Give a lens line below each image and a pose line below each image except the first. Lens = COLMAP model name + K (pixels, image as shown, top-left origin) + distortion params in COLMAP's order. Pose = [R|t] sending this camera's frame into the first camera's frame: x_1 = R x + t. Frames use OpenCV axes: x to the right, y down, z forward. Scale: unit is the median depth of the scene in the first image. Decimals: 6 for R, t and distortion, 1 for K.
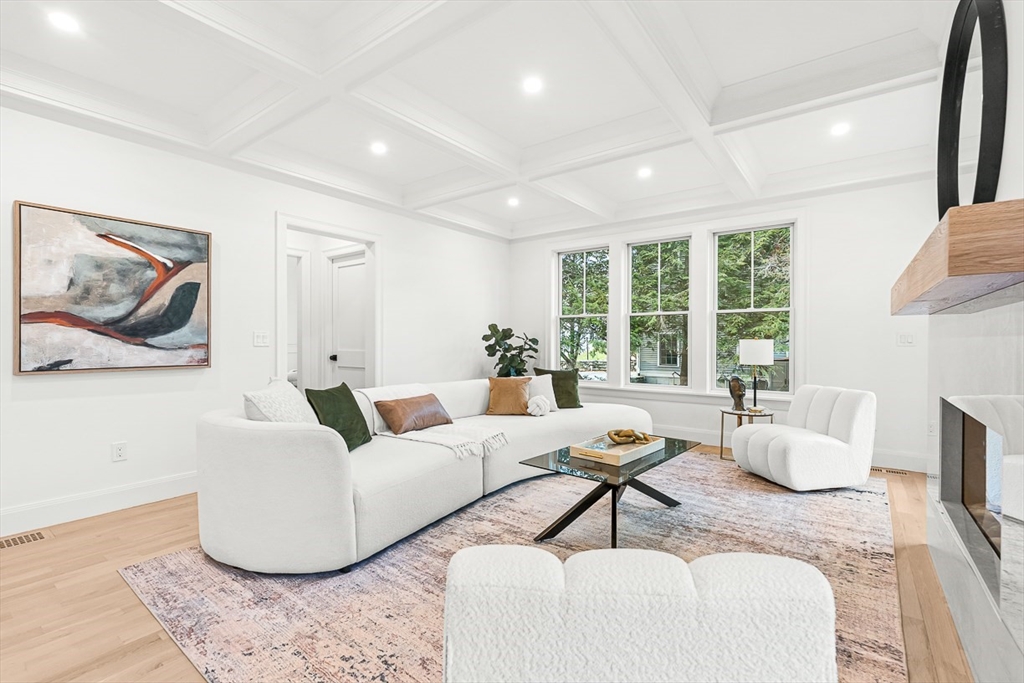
lens RADIAL K [[462.6, 0, 510.8], [0, 462.6, 343.9], [0, 0, 1]] dist [-0.005237, 0.000284]
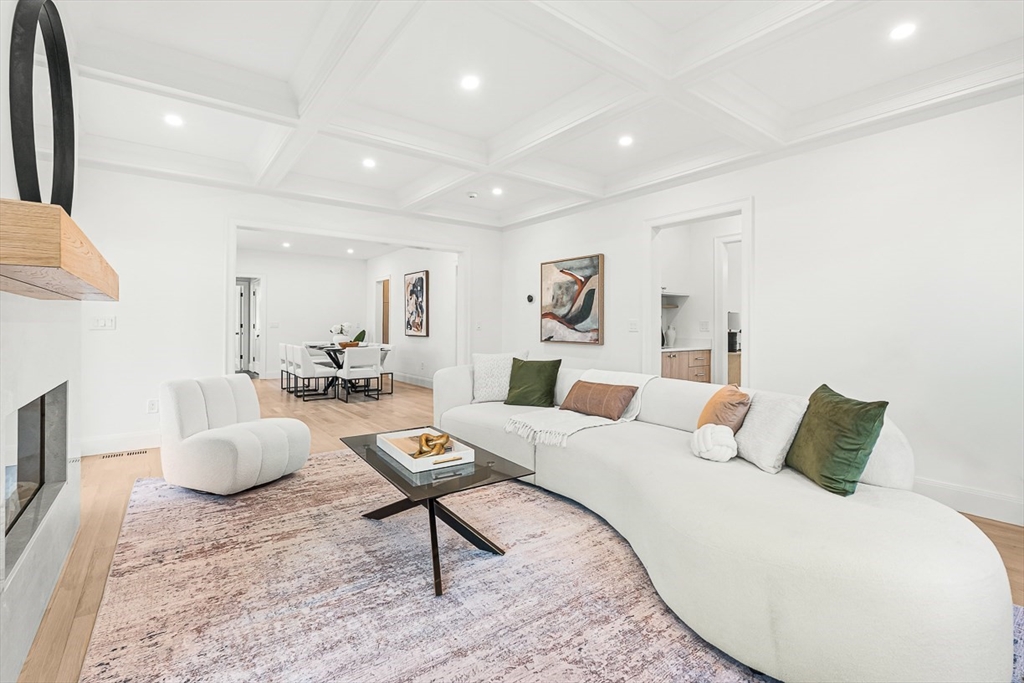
lens RADIAL K [[461.1, 0, 514.1], [0, 461.1, 322.1], [0, 0, 1]] dist [-0.001983, -0.000408]
pose [[-0.272639, -0.008733, -0.962077, 0.909960], [-0.009806, 0.999932, -0.006298, -0.010628], [0.962067, 0.007717, -0.272706, 1.236306]]
